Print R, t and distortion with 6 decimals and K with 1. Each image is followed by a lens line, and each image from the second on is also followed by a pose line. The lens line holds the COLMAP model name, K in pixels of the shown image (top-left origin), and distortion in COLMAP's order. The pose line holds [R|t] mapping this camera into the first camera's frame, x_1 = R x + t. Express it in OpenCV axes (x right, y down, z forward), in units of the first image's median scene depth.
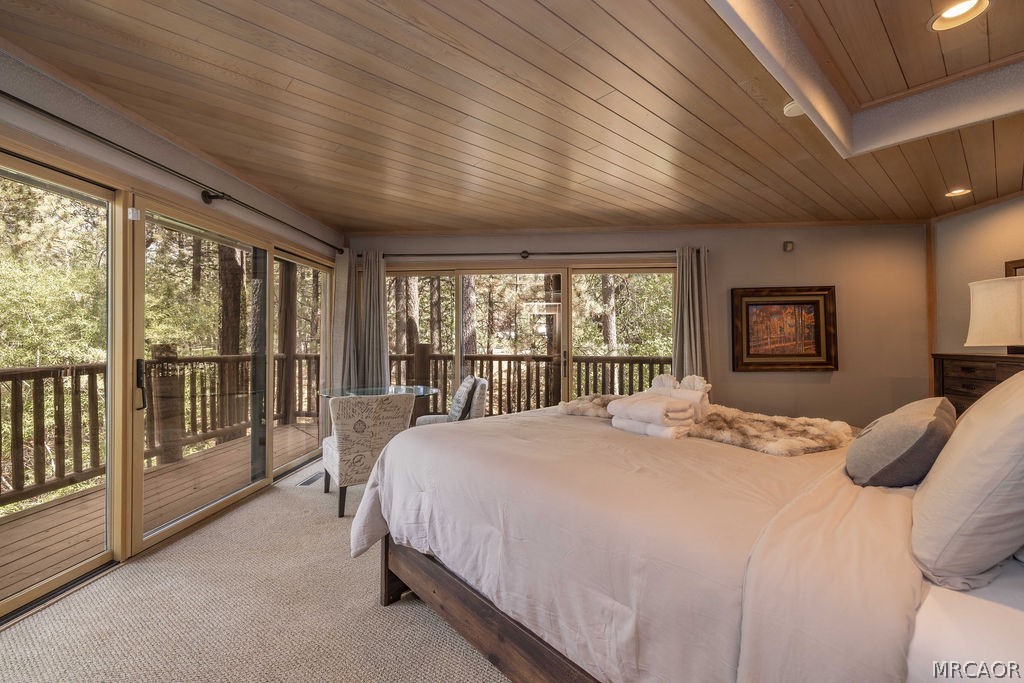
lens RADIAL K [[441.4, 0, 513.4], [0, 441.4, 341.4], [0, 0, 1]] dist [-0.002033, 0.000311]
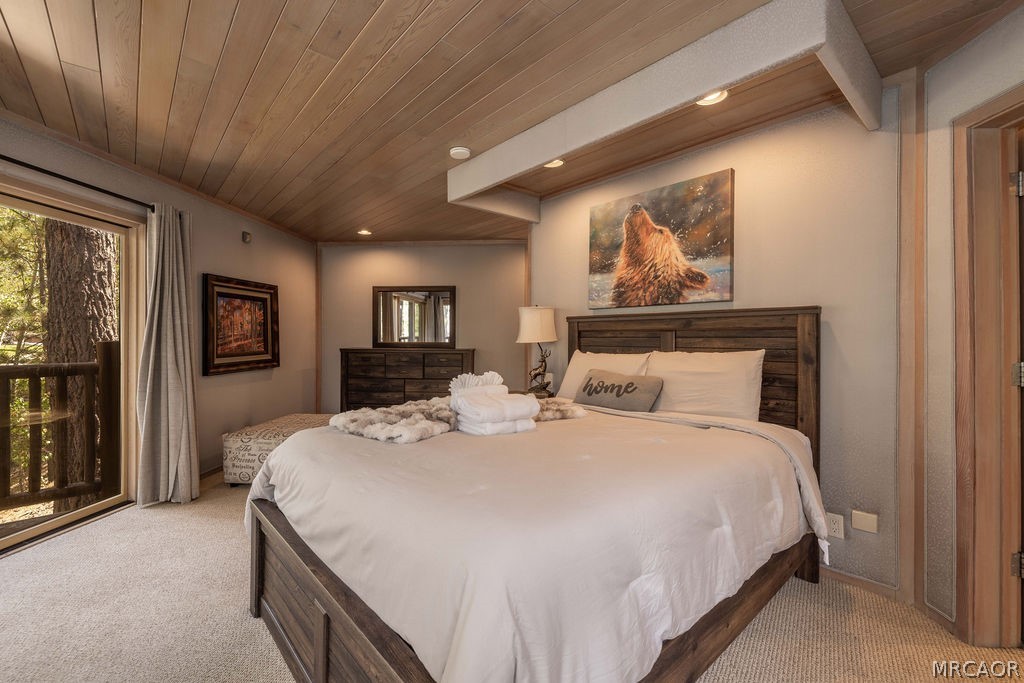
lens RADIAL K [[441.4, 0, 512.6], [0, 441.4, 337.0], [0, 0, 1]] dist [-0.002033, 0.000311]
pose [[0.014726, 0.006034, 0.999873, -0.307789], [-0.003728, 0.999975, -0.005980, -0.000603], [-0.999885, -0.003640, 0.014748, 0.424558]]
